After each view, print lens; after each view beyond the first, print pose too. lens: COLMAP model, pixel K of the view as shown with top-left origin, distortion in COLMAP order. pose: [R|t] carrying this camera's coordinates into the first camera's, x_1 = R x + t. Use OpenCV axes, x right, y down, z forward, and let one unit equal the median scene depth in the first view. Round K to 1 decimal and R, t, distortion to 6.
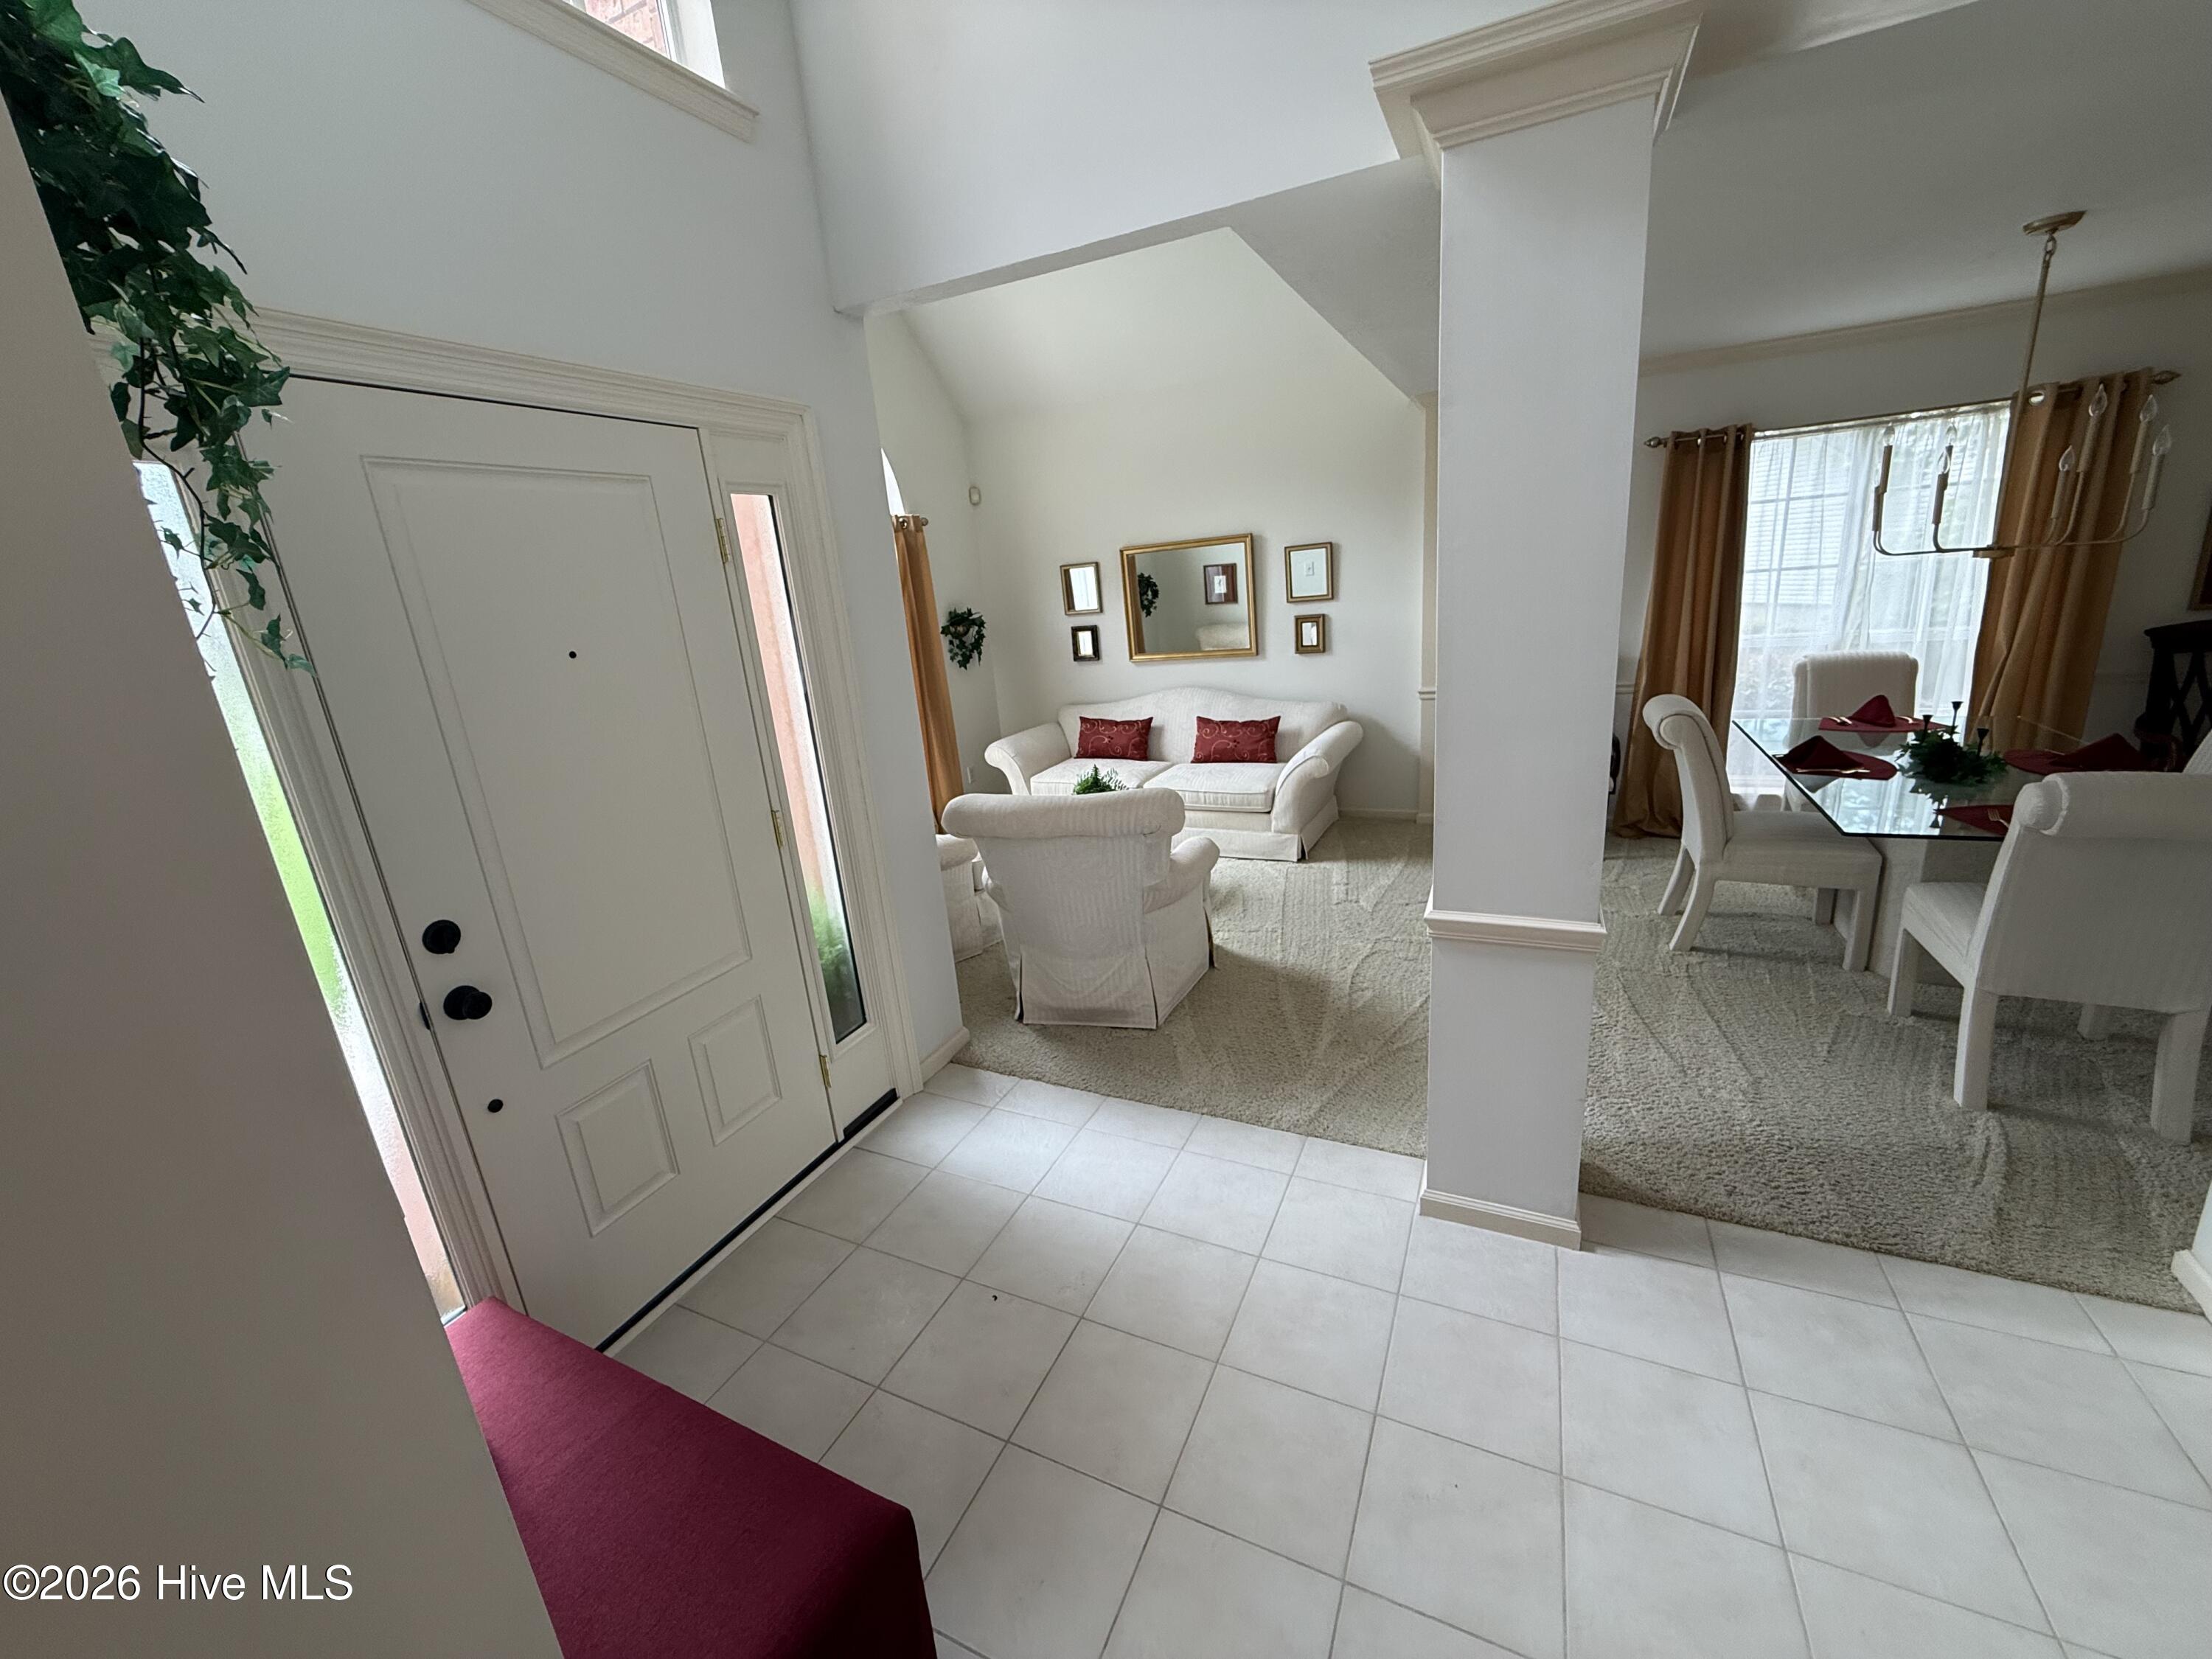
lens RADIAL K [[877.5, 0, 1118.0], [0, 877.5, 815.9], [0, 0, 1]] dist [-0.001201, 0.000577]
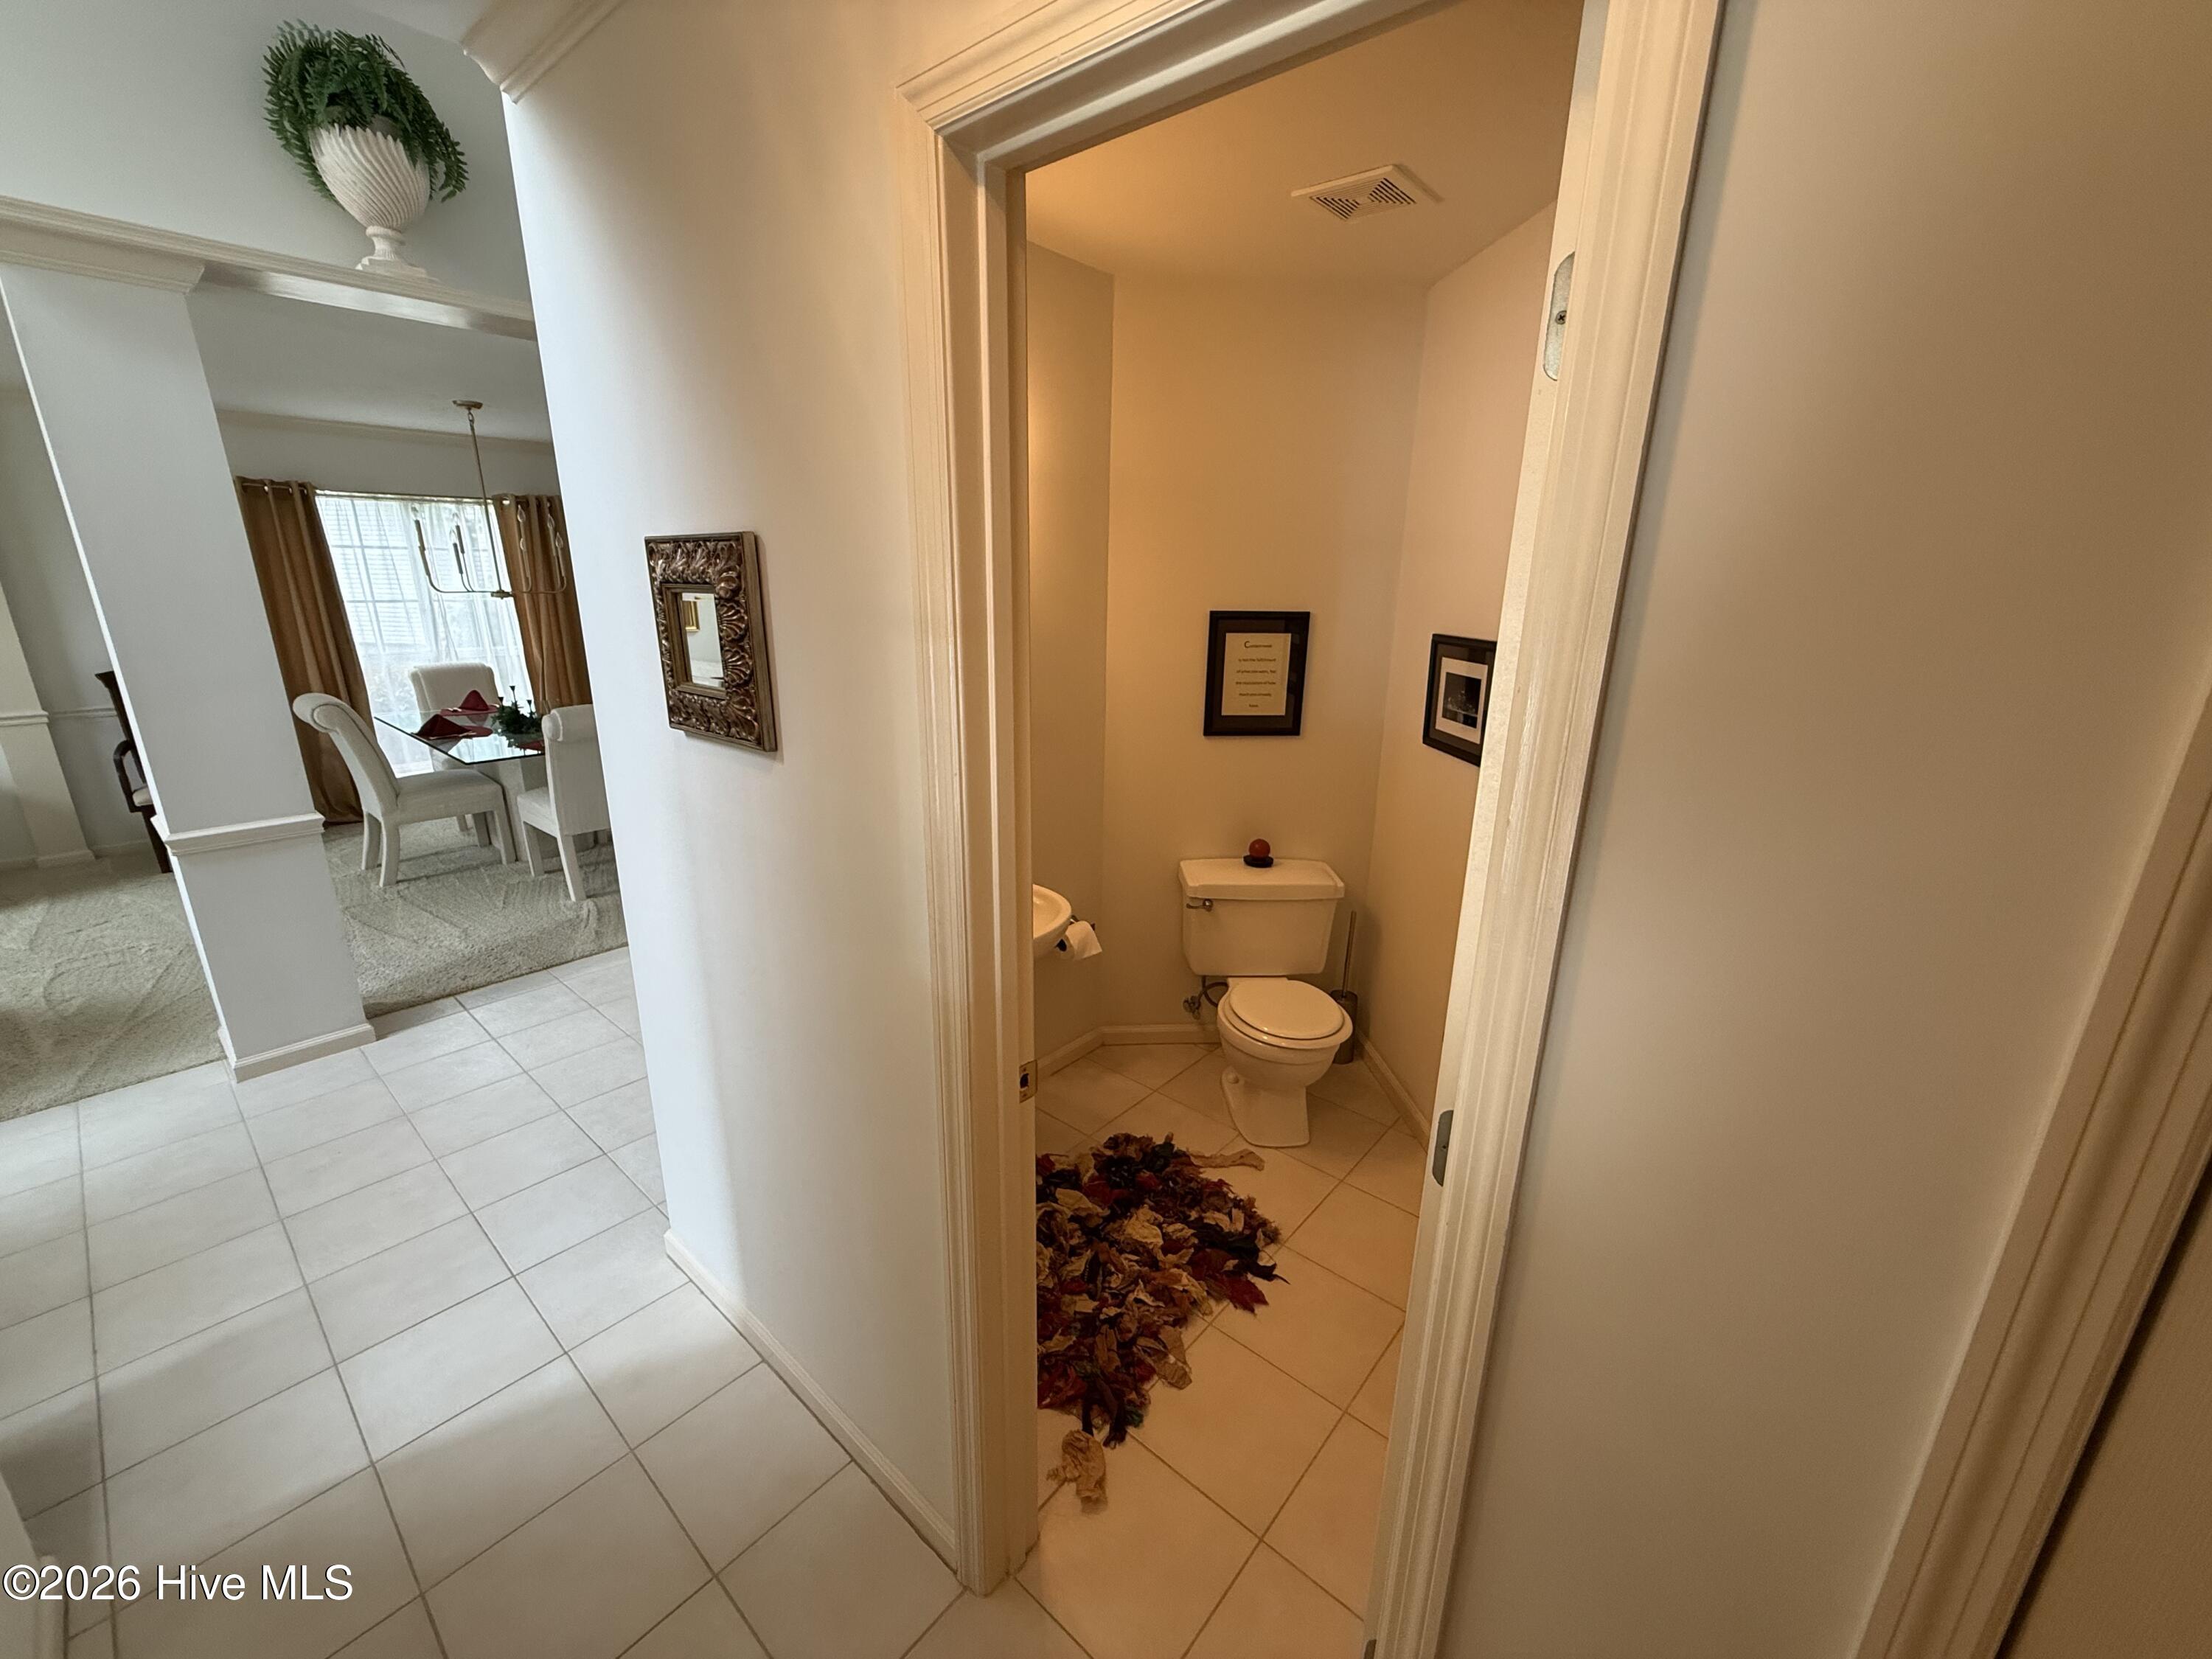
lens RADIAL K [[877.5, 0, 1102.5], [0, 877.5, 840.6], [0, 0, 1]] dist [-0.001201, 0.000577]
pose [[0.269826, -0.197571, 0.942422, -0.311761], [0.220112, 0.965465, 0.139382, 0.149082], [-0.937414, 0.169829, 0.303995, -0.434875]]
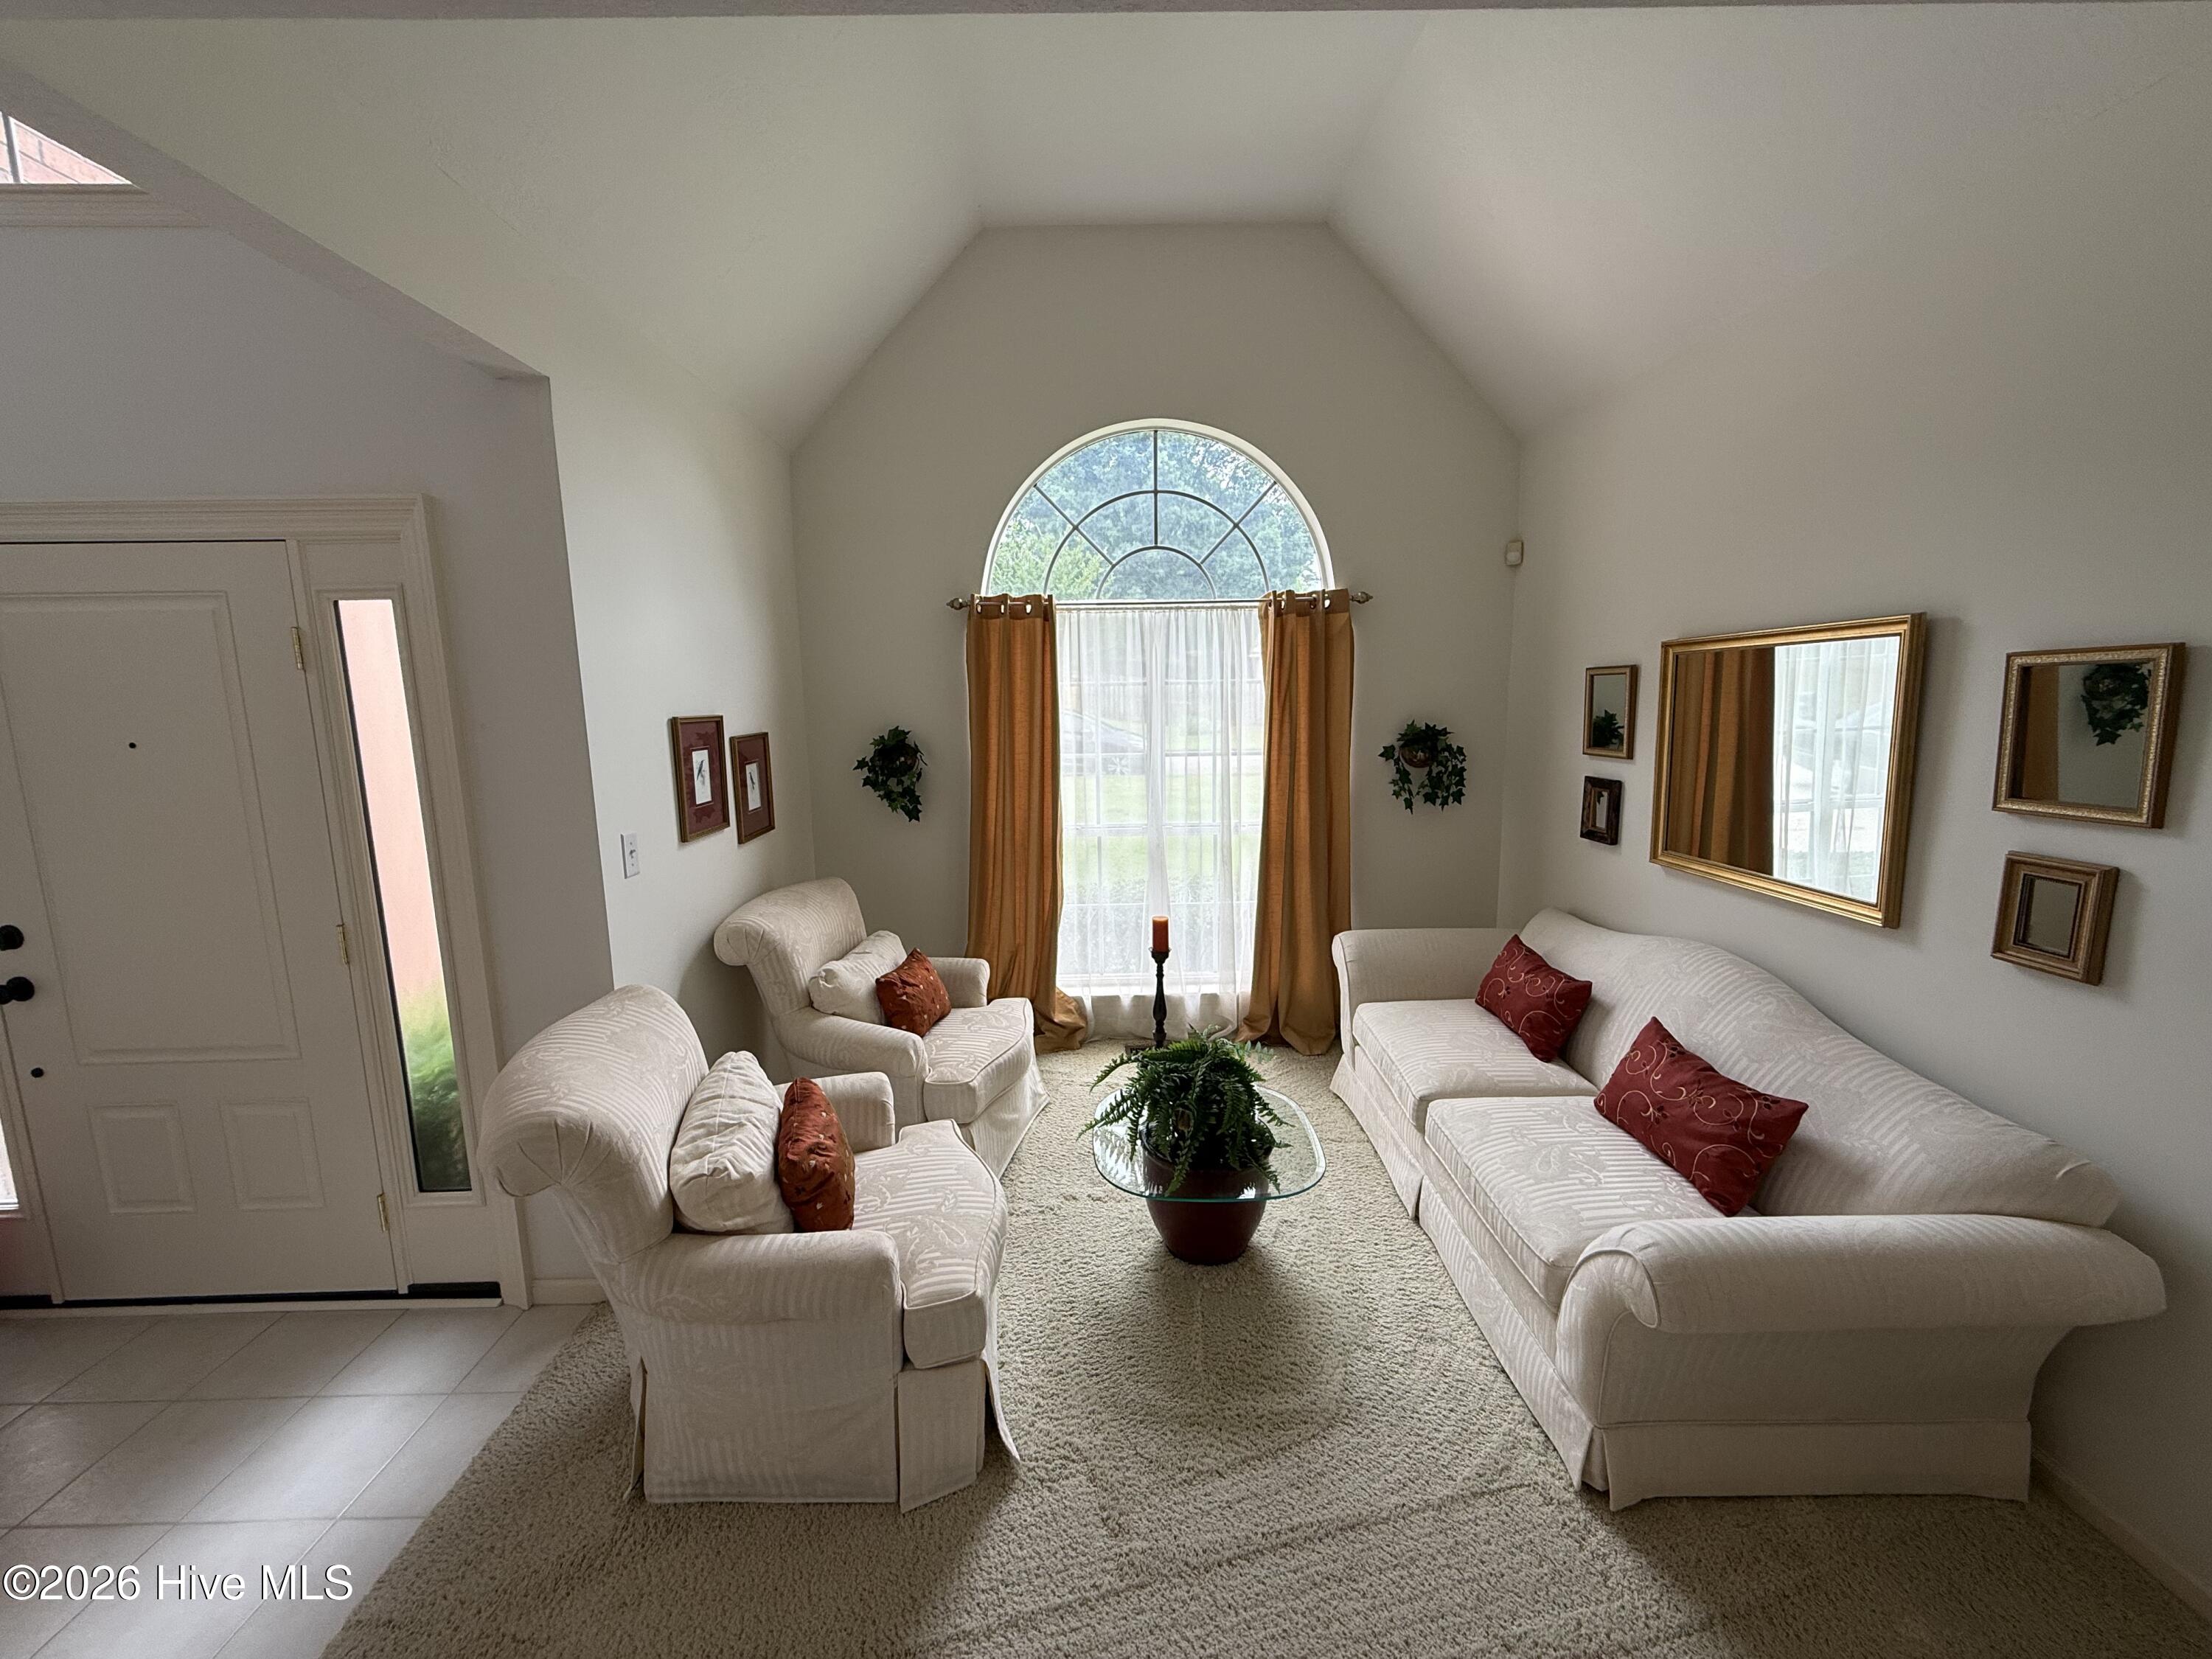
lens RADIAL K [[877.5, 0, 1102.8], [0, 877.5, 821.7], [0, 0, 1]] dist [-0.001201, 0.000577]
pose [[0.442139, 0.202741, -0.873733, 0.566328], [-0.257512, 0.961802, 0.092867, -0.300073], [0.859186, 0.183936, 0.477458, 0.891399]]
